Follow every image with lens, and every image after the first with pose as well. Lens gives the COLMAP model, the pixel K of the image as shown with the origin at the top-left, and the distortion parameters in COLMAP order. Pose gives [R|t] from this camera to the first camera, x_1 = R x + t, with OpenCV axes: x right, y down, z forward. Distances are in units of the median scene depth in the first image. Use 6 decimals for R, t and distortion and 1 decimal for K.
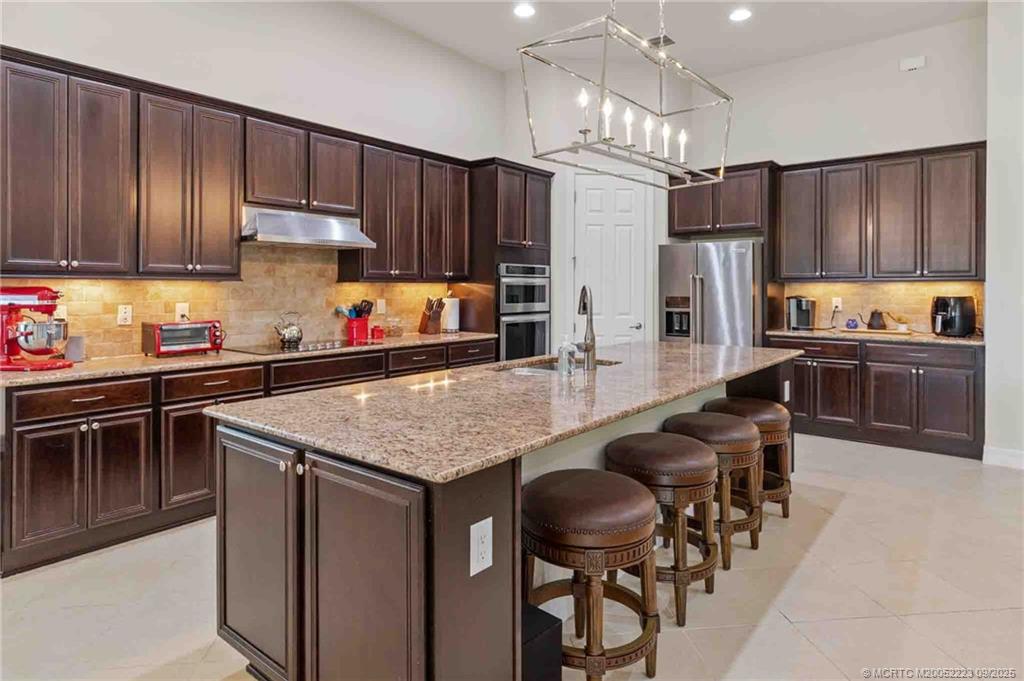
lens RADIAL K [[596.2, 0, 521.0], [0, 596.2, 292.1], [0, 0, 1]] dist [0.004823, -0.008916]
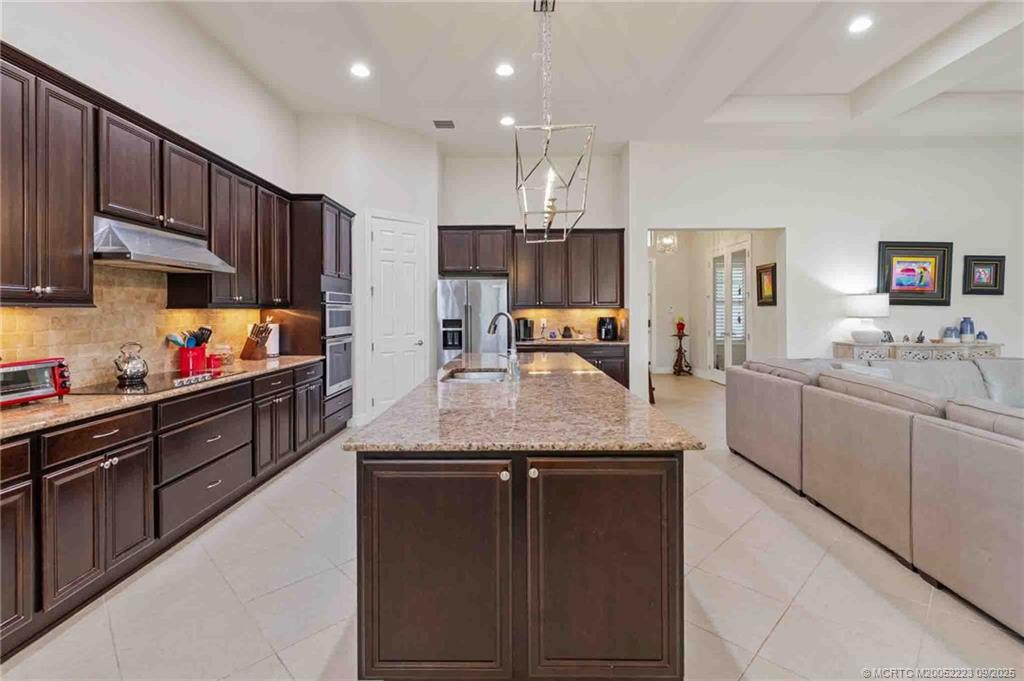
lens RADIAL K [[484.4, 0, 489.8], [0, 484.4, 315.0], [0, 0, 1]] dist [0.009282, -0.004507]
pose [[0.779517, -0.007991, 0.626331, -0.409251], [0.008038, 0.999964, 0.002754, -0.005182], [-0.626330, 0.002888, 0.779553, 0.127546]]
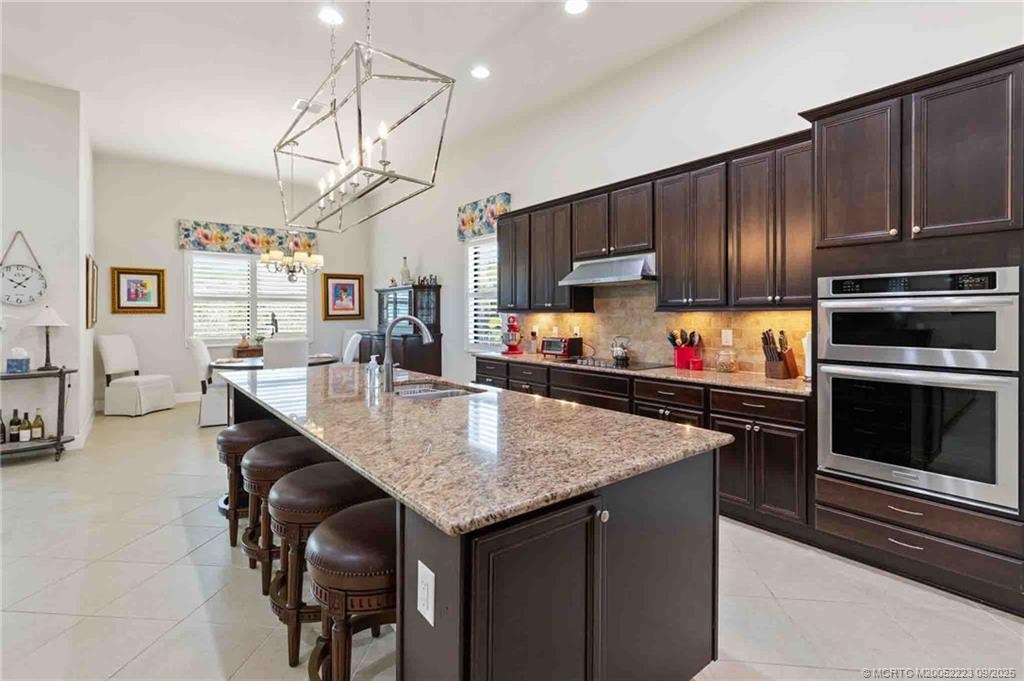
lens RADIAL K [[484.4, 0, 514.0], [0, 484.4, 319.5], [0, 0, 1]] dist [0.009282, -0.004507]
pose [[-0.224858, 0.008462, -0.974355, 0.633501], [-0.004984, 0.999939, 0.009834, -0.010267], [0.974379, 0.007067, -0.224802, 0.977206]]
